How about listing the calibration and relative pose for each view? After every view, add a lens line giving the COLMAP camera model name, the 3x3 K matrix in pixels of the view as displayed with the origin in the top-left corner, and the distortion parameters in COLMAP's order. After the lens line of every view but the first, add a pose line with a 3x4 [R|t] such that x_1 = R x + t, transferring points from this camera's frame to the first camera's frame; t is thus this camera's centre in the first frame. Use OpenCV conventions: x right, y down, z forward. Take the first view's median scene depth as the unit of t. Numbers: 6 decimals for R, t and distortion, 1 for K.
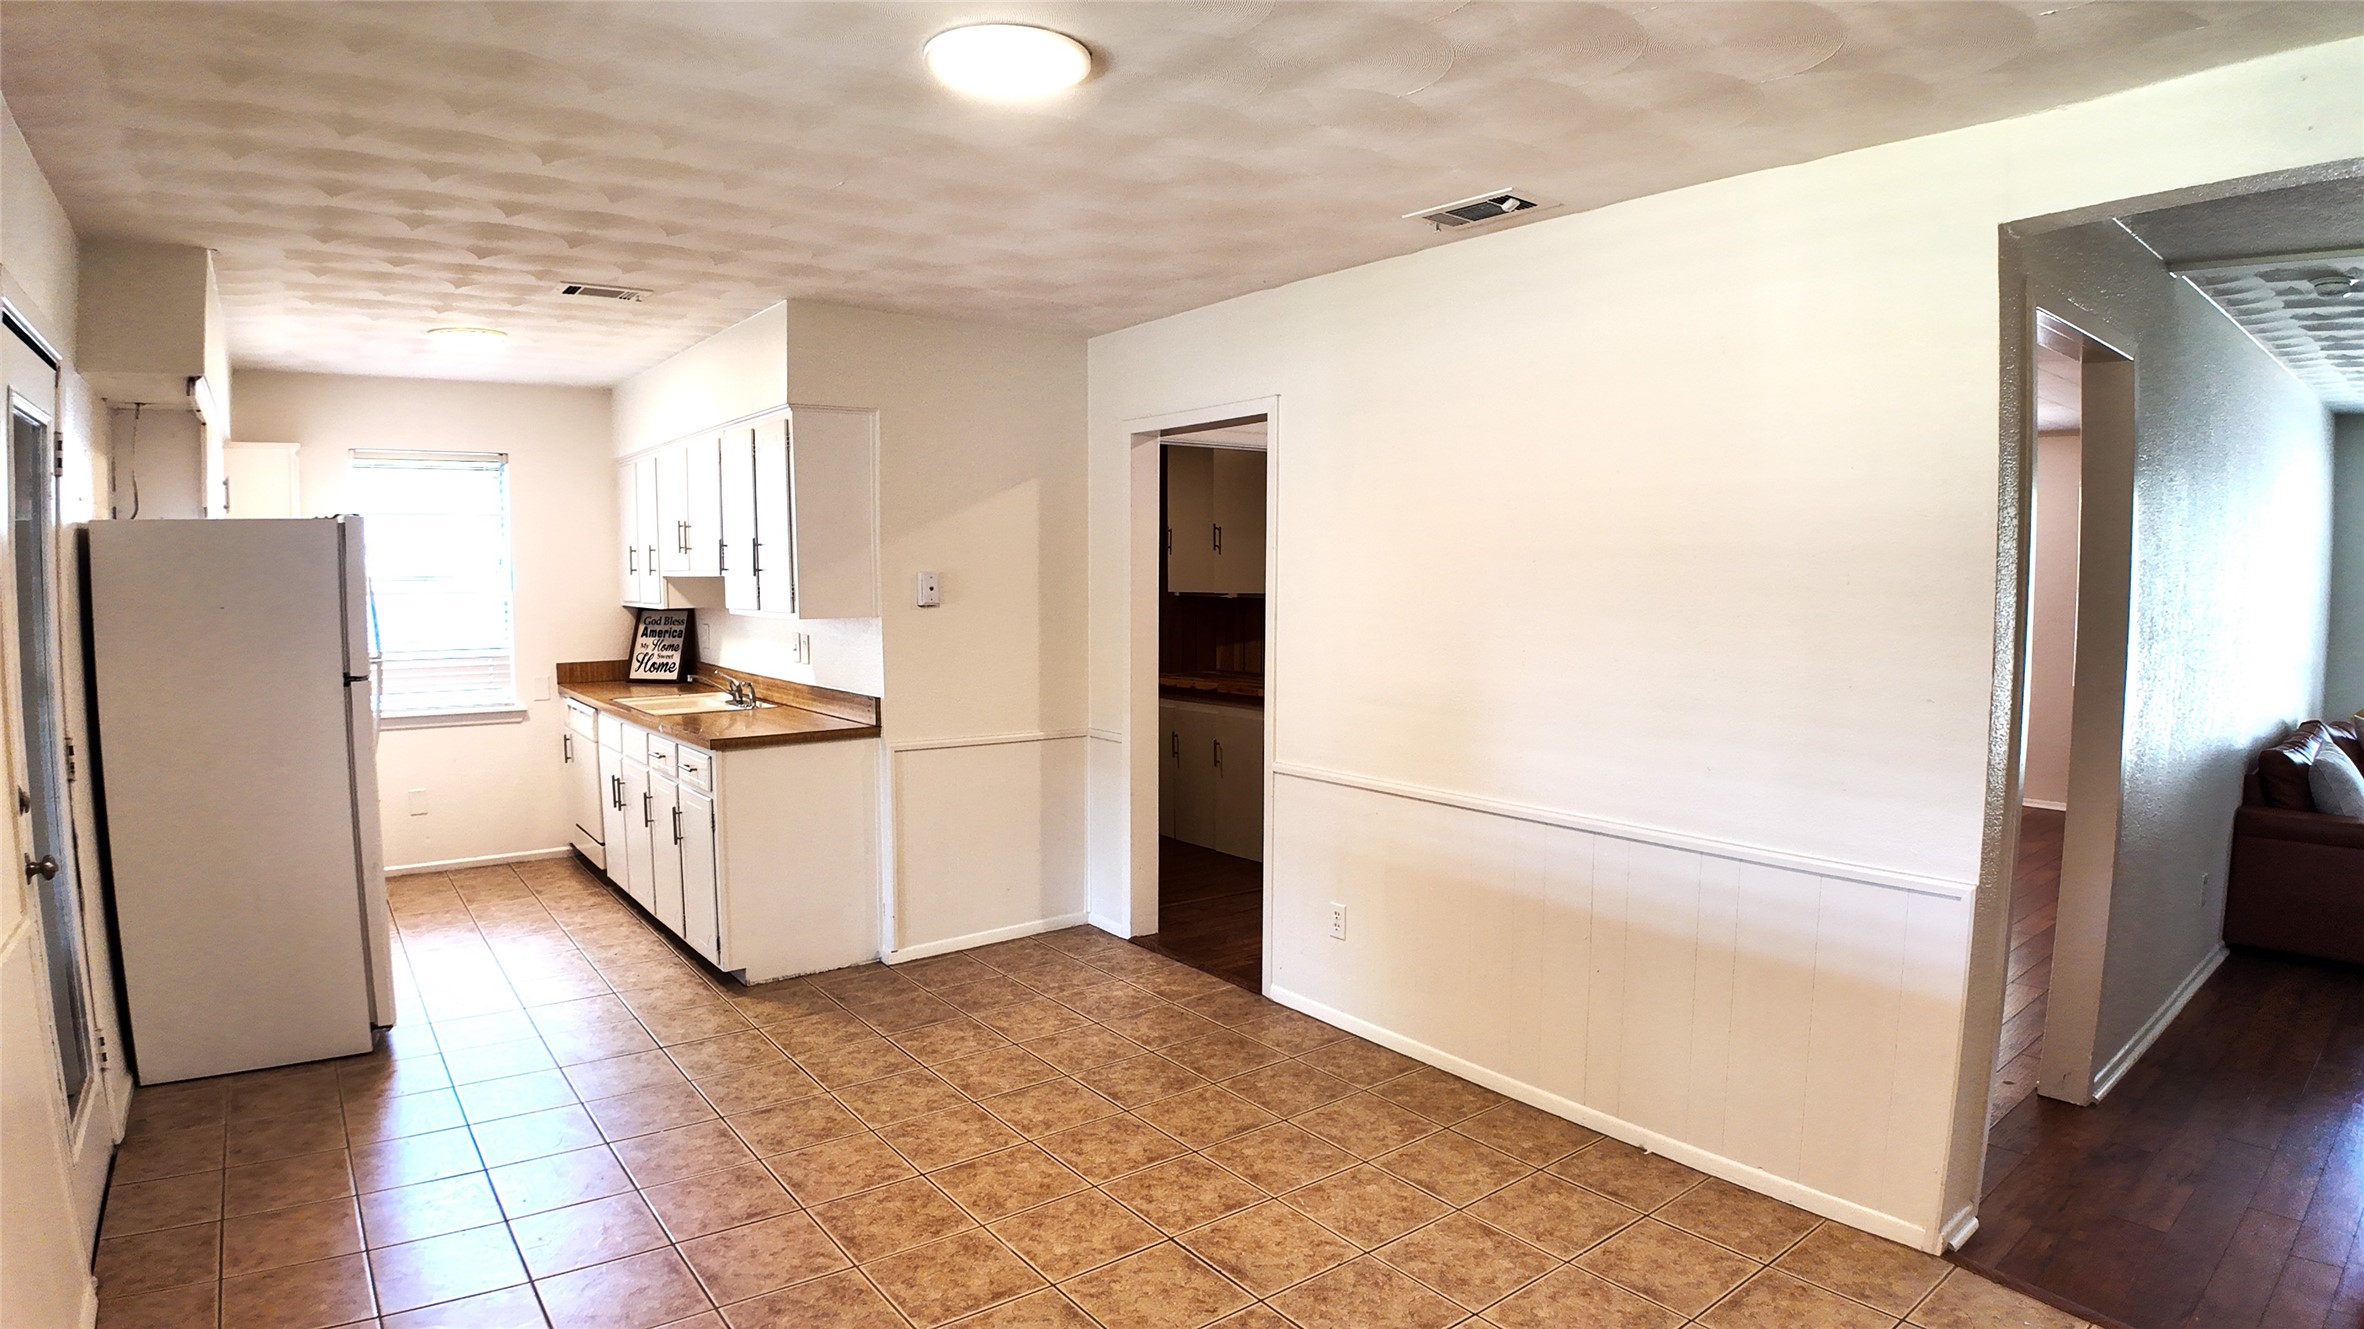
lens RADIAL K [[1258.4, 0, 1202.9], [0, 1258.4, 665.0], [0, 0, 1]] dist [-0.113098, -0.002508]
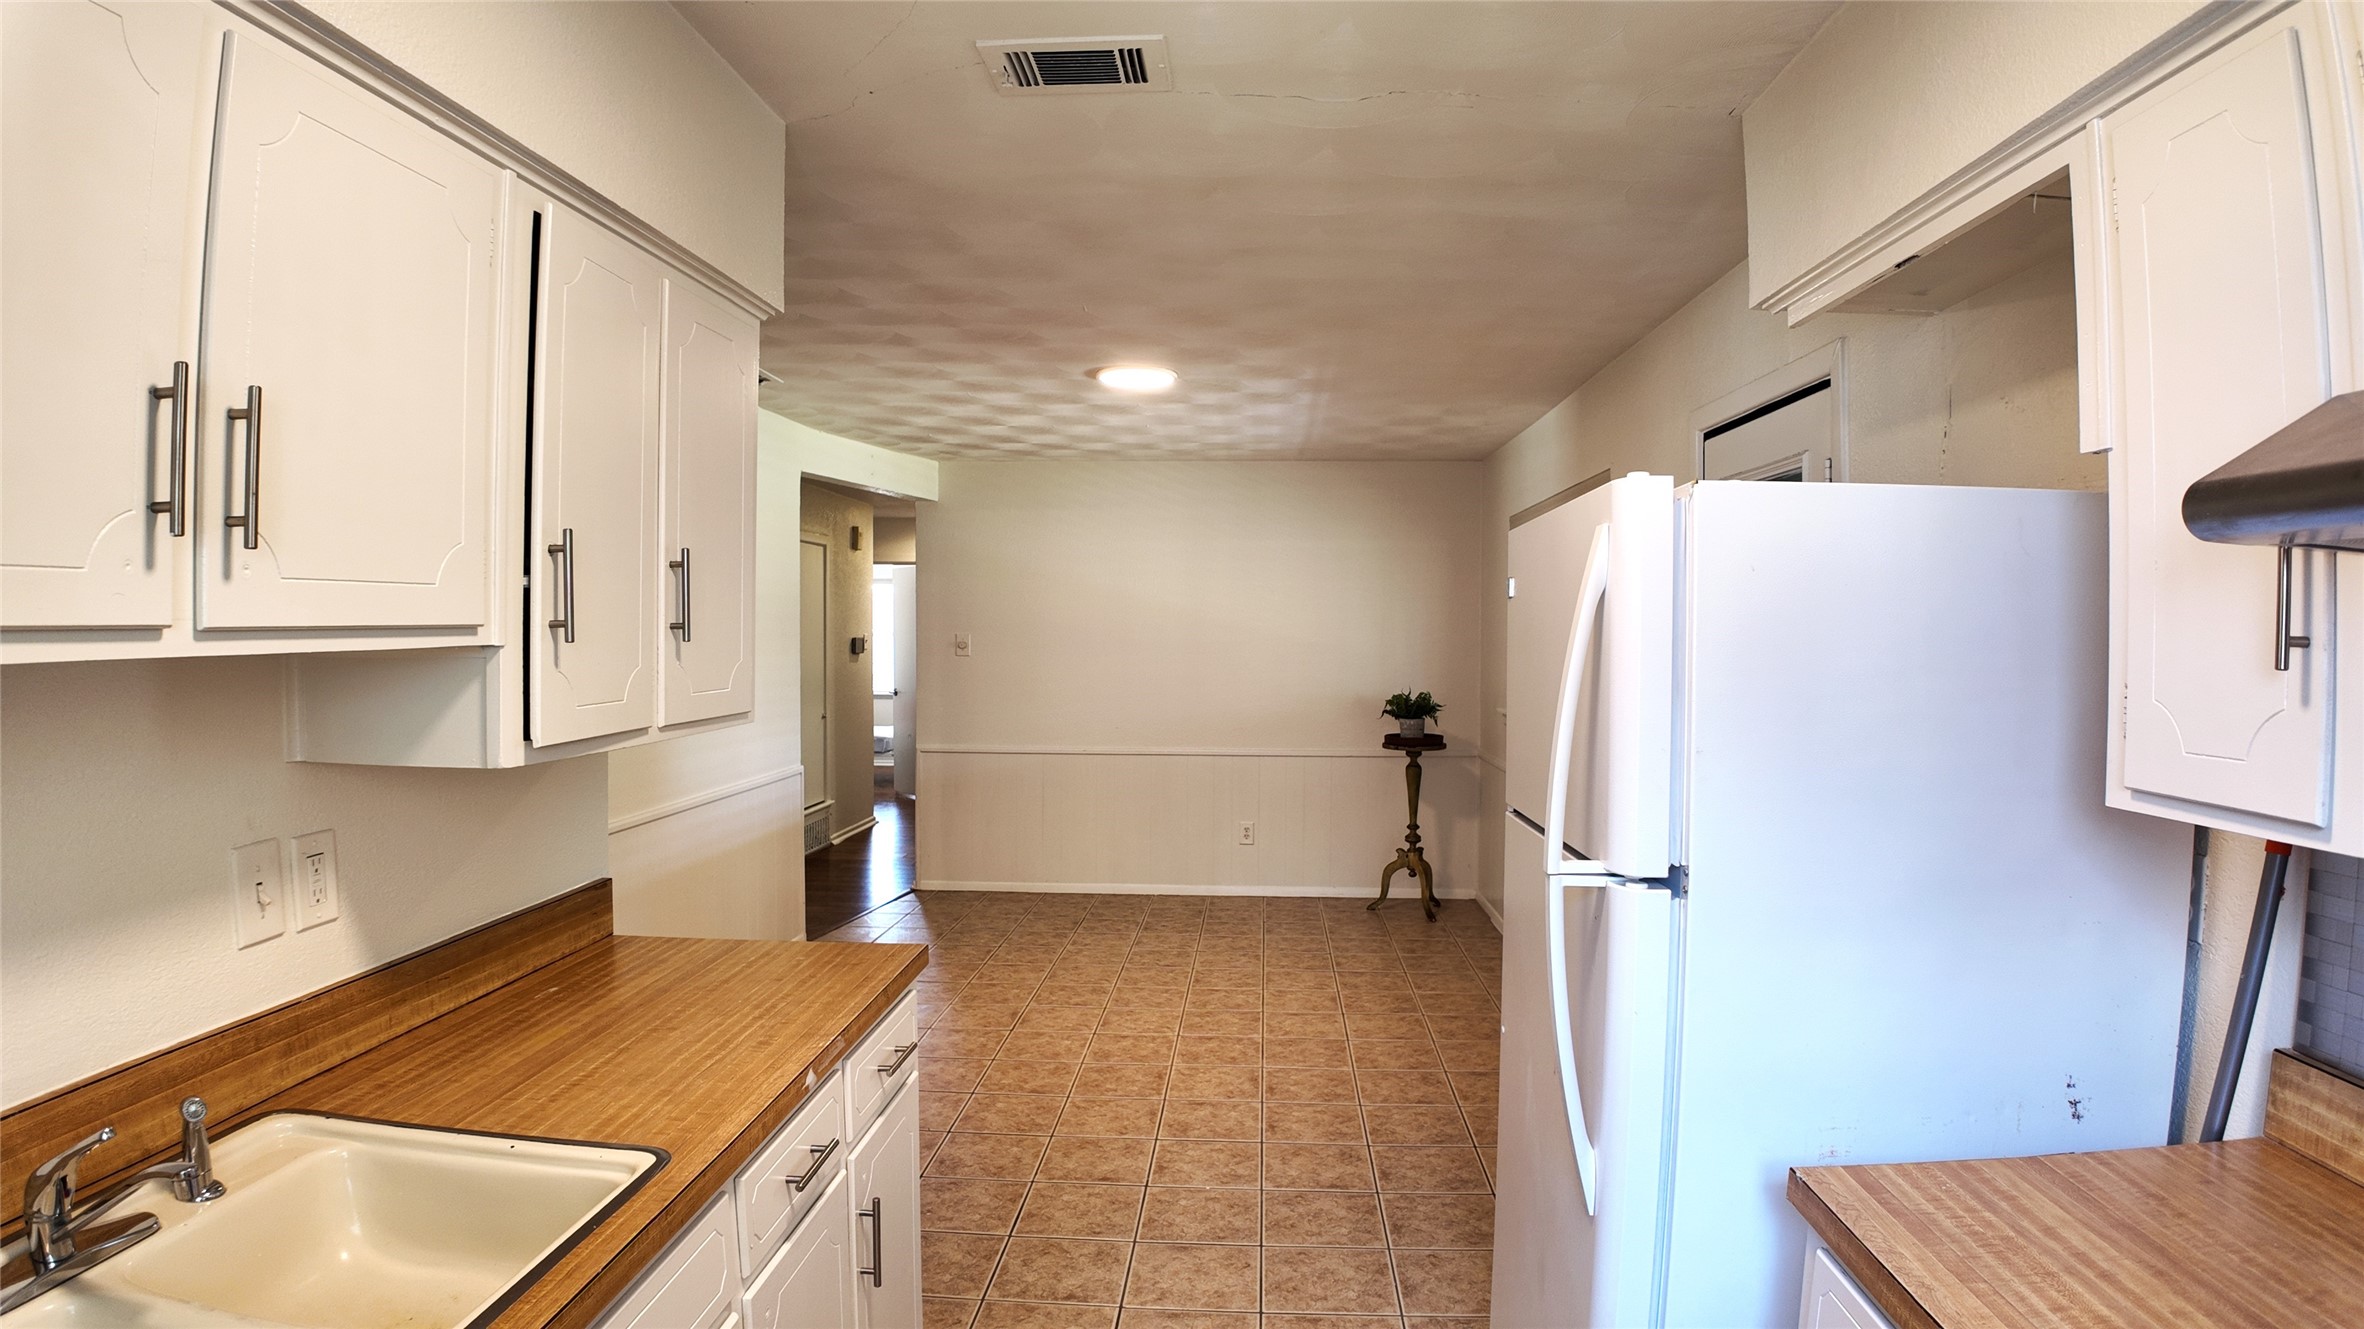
lens RADIAL K [[1258.4, 0, 1187.1], [0, 1258.4, 670.0], [0, 0, 1]] dist [-0.113098, -0.002508]
pose [[-0.751066, -0.027459, 0.659656, -0.554800], [0.041903, 0.995138, 0.089134, -0.066309], [-0.658896, 0.094587, -0.746263, 0.877502]]
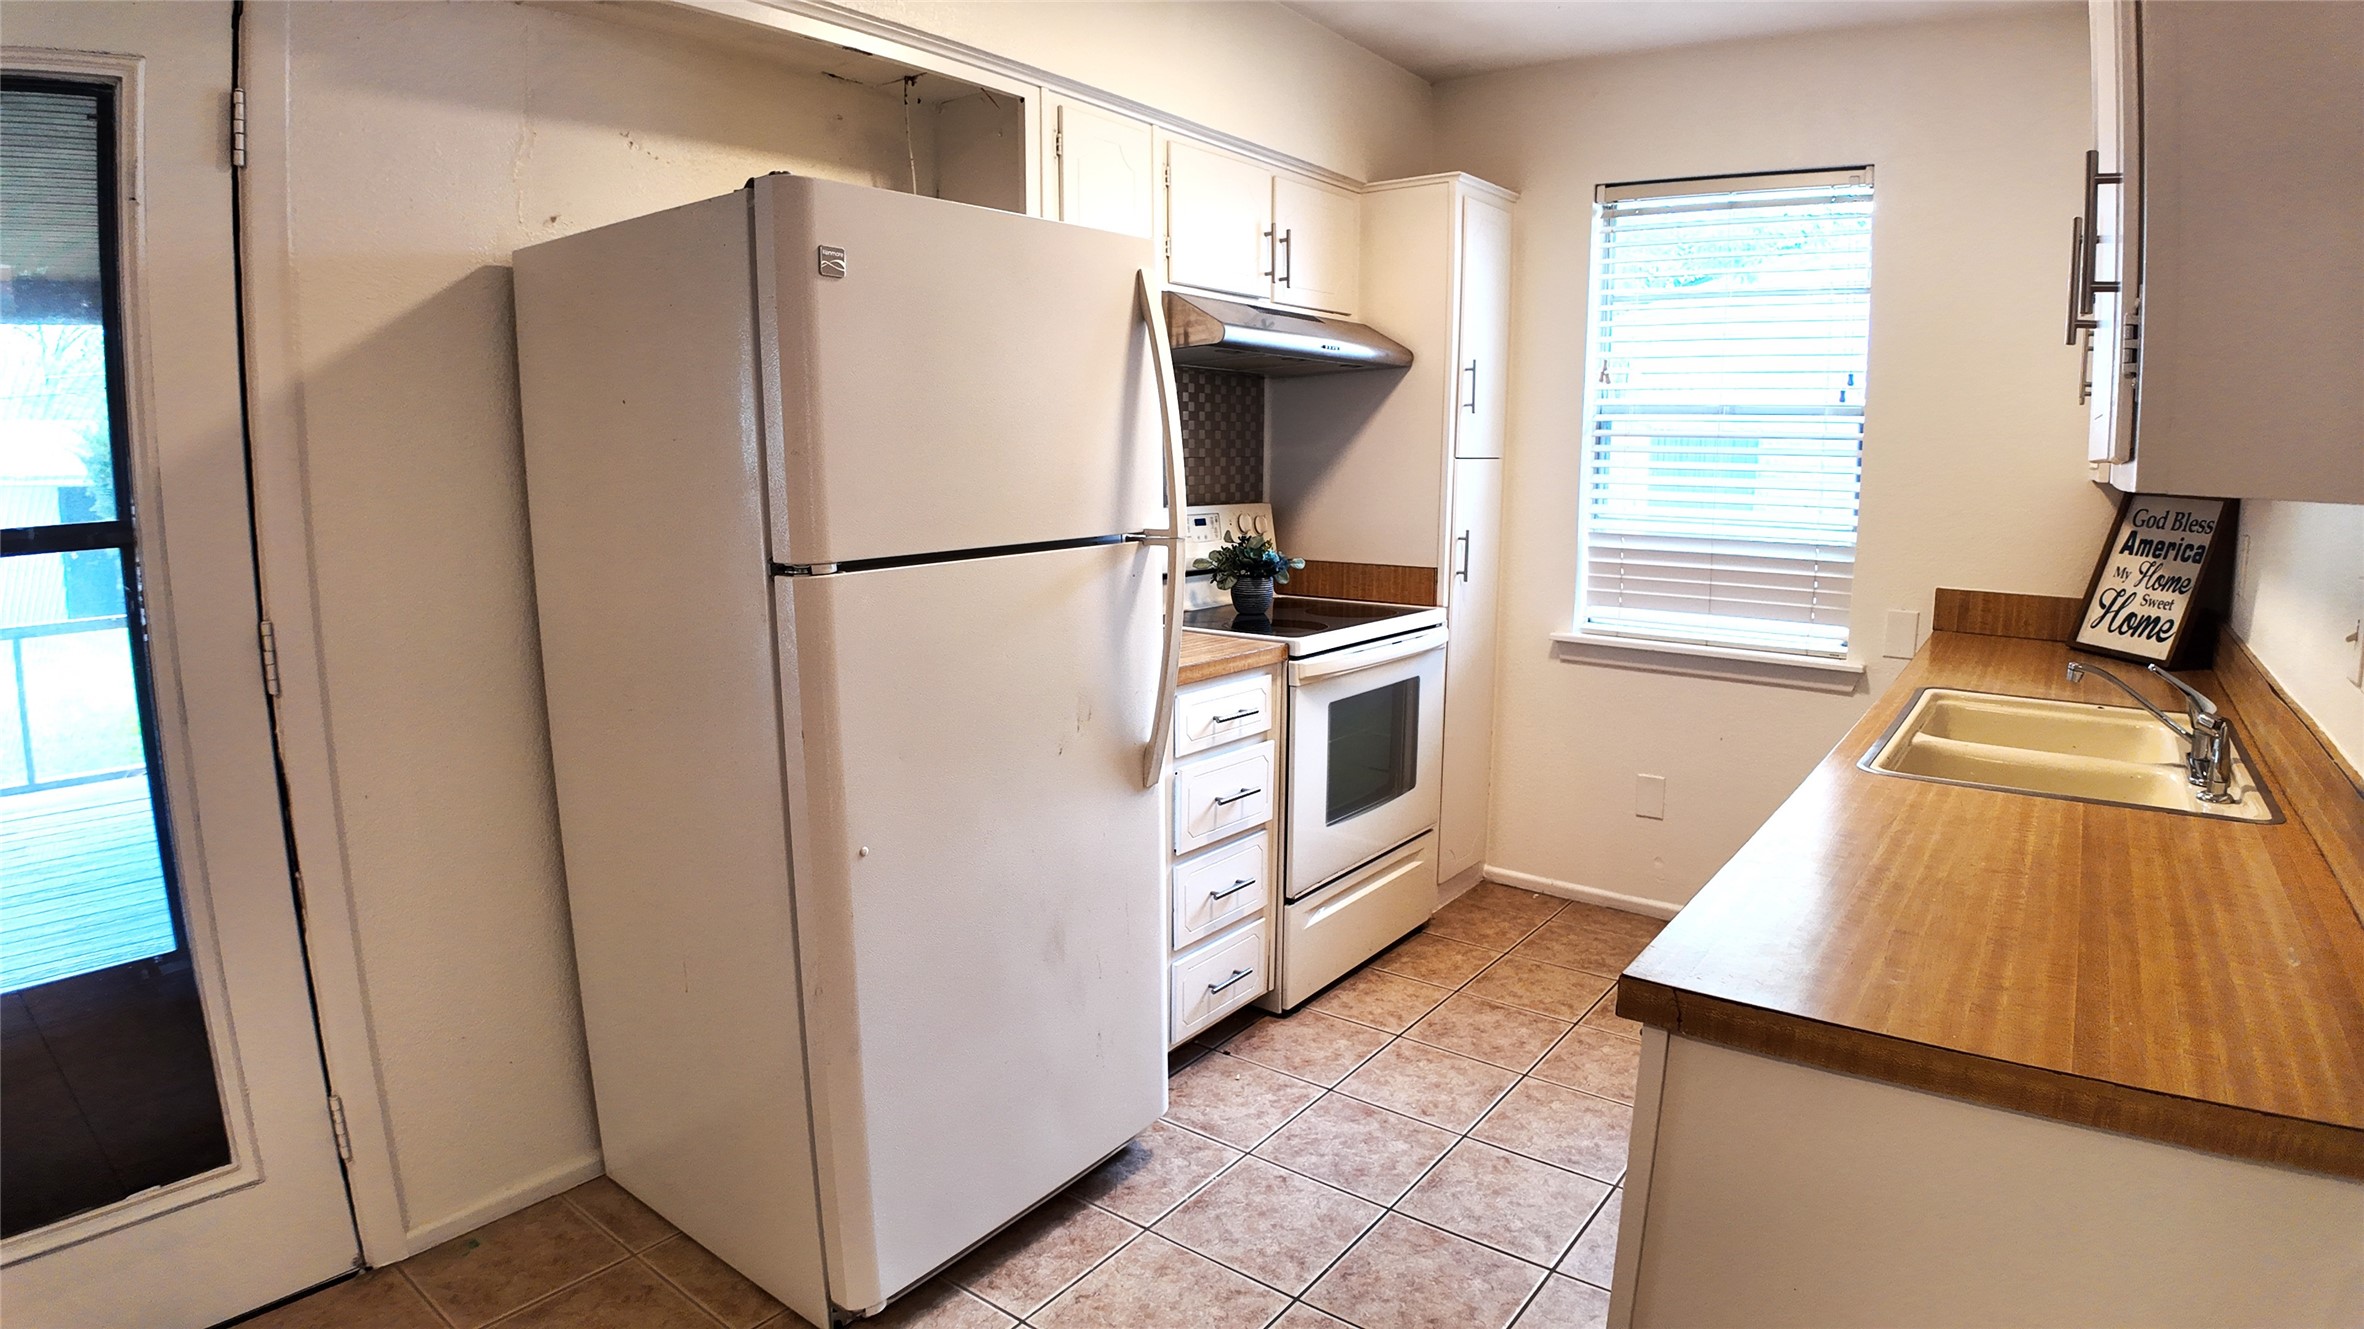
lens RADIAL K [[1258.4, 0, 1185.0], [0, 1258.4, 666.2], [0, 0, 1]] dist [-0.113098, -0.002508]
pose [[0.250858, 0.161929, -0.954384, -0.134743], [-0.079047, 0.986044, 0.146523, -0.017450], [0.964791, 0.038685, 0.260157, 0.571122]]
